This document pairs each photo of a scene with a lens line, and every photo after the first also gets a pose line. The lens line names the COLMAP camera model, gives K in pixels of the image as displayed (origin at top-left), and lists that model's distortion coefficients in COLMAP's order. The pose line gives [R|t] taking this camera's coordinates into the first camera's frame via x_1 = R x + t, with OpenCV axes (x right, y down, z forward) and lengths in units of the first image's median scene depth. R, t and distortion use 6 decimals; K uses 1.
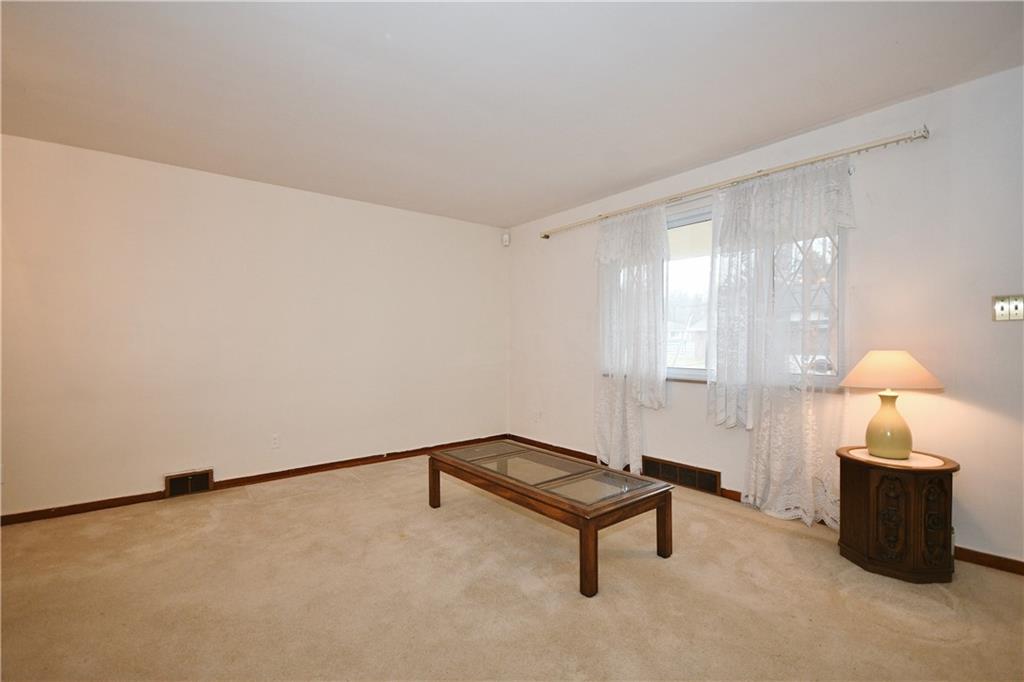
lens RADIAL K [[459.9, 0, 510.7], [0, 459.9, 345.4], [0, 0, 1]] dist [0.004843, -0.007676]
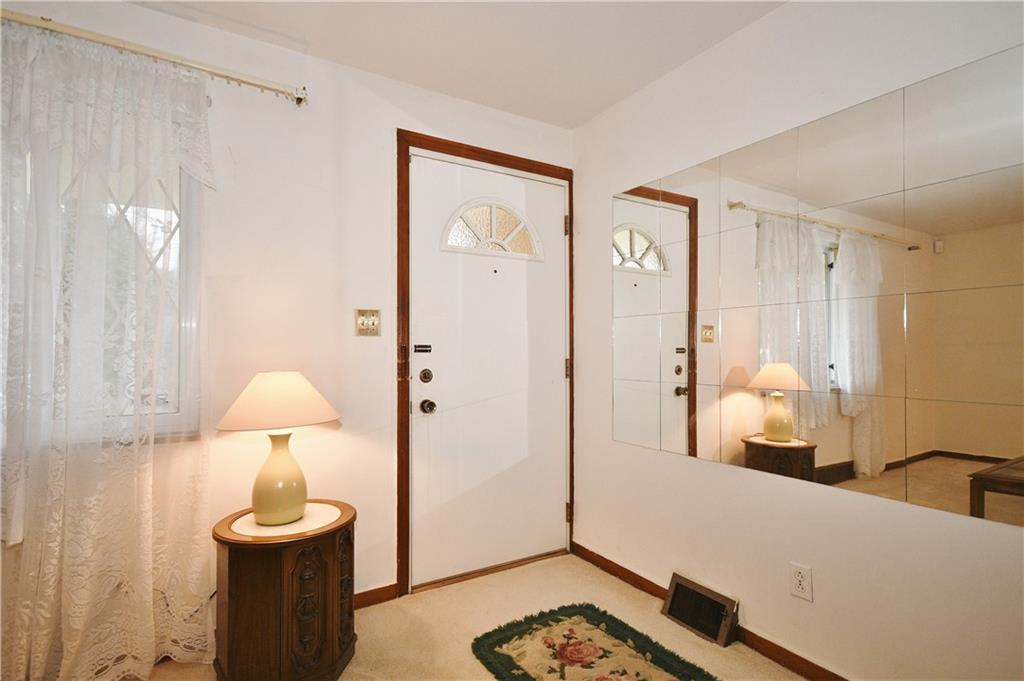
lens RADIAL K [[517.8, 0, 503.9], [0, 517.8, 343.7], [0, 0, 1]] dist [0.008233, -0.001371]
pose [[0.118367, 0.017800, 0.992810, 0.044532], [0.003301, 0.999827, -0.018320, -0.013725], [-0.992964, 0.005446, 0.118287, 0.451804]]
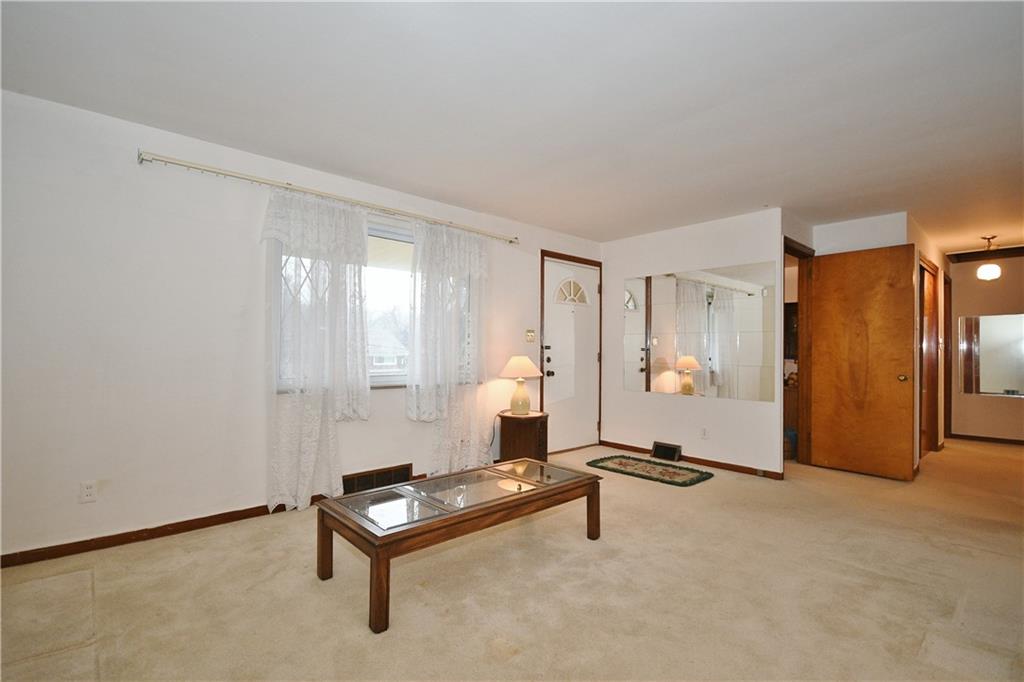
lens RADIAL K [[468.8, 0, 516.3], [0, 468.8, 344.7], [0, 0, 1]] dist [-0.001370, -0.000500]
pose [[-0.069235, 0.012582, 0.997521, -0.845796], [-0.006907, 0.999890, -0.013092, -0.008173], [-0.997576, -0.007797, -0.069140, 0.929948]]
